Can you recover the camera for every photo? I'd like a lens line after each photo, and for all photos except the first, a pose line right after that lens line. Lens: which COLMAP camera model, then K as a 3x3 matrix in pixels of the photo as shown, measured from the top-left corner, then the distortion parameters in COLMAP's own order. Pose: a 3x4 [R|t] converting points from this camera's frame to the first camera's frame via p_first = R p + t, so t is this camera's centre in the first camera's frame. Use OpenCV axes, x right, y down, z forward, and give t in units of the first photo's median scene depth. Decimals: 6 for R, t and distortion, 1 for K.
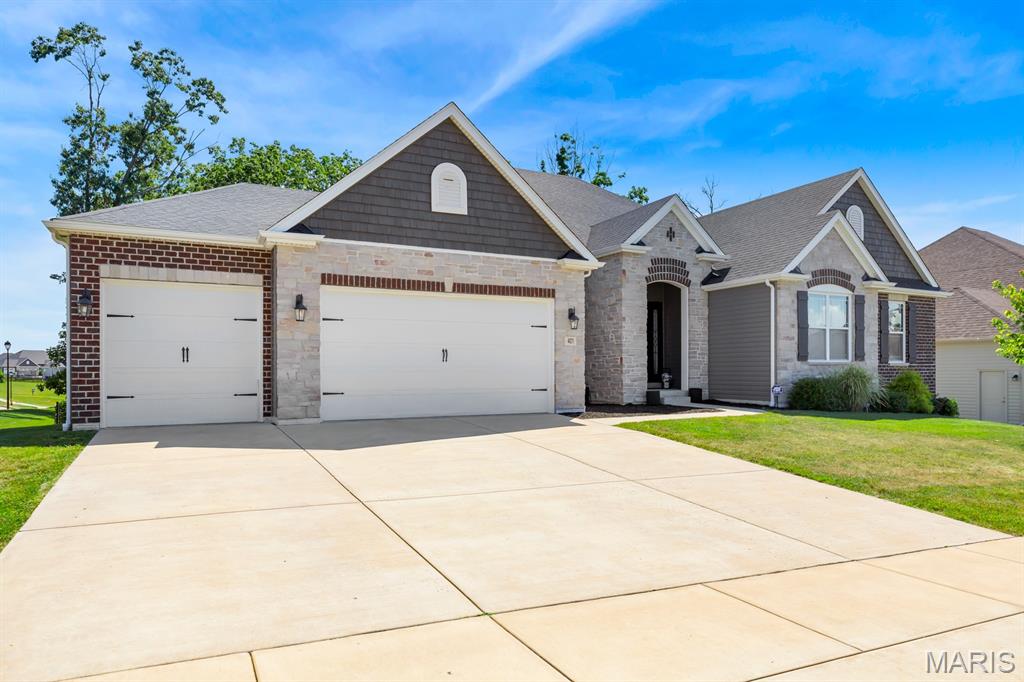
lens RADIAL K [[669.0, 0, 524.3], [0, 669.0, 368.5], [0, 0, 1]] dist [0.008903, -0.000128]
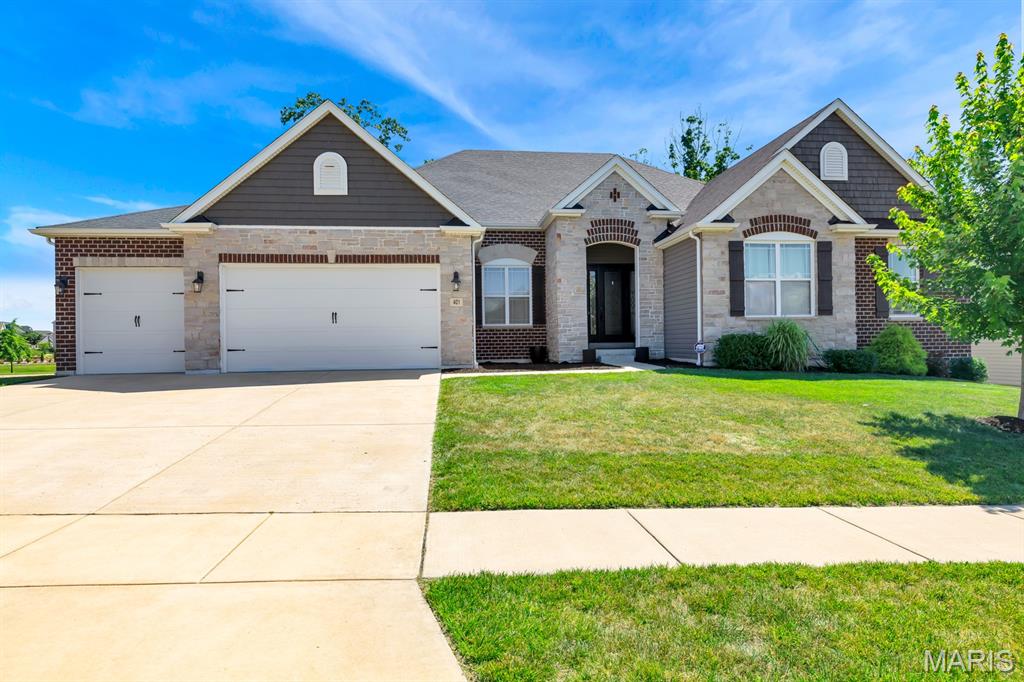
lens RADIAL K [[559.5, 0, 512.0], [0, 559.5, 343.3], [0, 0, 1]] dist [-0.001196, 0.001677]
pose [[0.928110, -0.007579, -0.372230, 0.486864], [0.011554, 0.999898, 0.008449, 0.018389], [0.372128, -0.012142, 0.928102, 0.193480]]
